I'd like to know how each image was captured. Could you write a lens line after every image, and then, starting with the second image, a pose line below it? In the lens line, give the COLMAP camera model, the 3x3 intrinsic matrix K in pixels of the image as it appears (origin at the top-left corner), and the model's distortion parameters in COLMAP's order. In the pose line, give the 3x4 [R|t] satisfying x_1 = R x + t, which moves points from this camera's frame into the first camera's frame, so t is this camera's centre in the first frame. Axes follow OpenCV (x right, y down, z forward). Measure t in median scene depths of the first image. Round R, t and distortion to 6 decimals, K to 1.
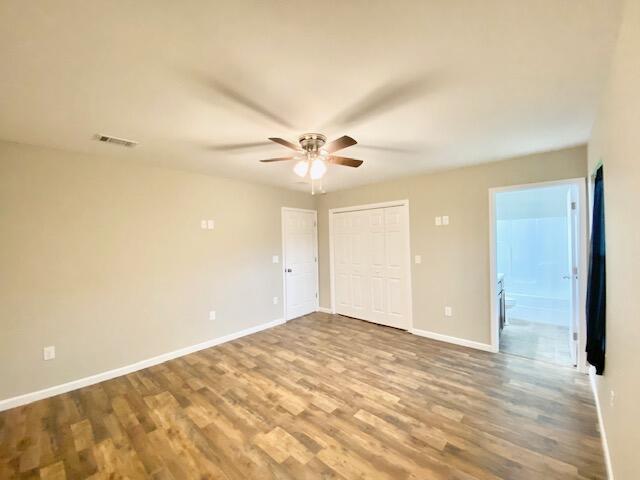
lens RADIAL K [[262.7, 0, 321.7], [0, 262.7, 243.0], [0, 0, 1]] dist [-0.009480, -0.008960]
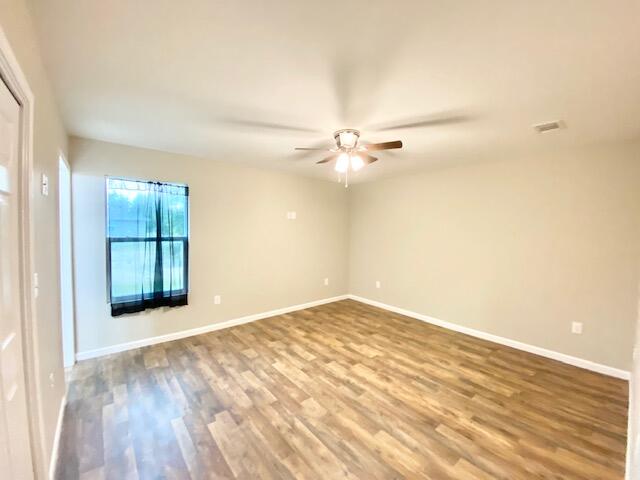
lens RADIAL K [[262.7, 0, 319.6], [0, 262.7, 236.5], [0, 0, 1]] dist [-0.009480, -0.008960]
pose [[-0.989908, 0.001780, 0.141698, -0.076239], [0.006523, 0.999434, 0.033010, -0.017787], [-0.141559, 0.033601, -0.989359, 2.010639]]
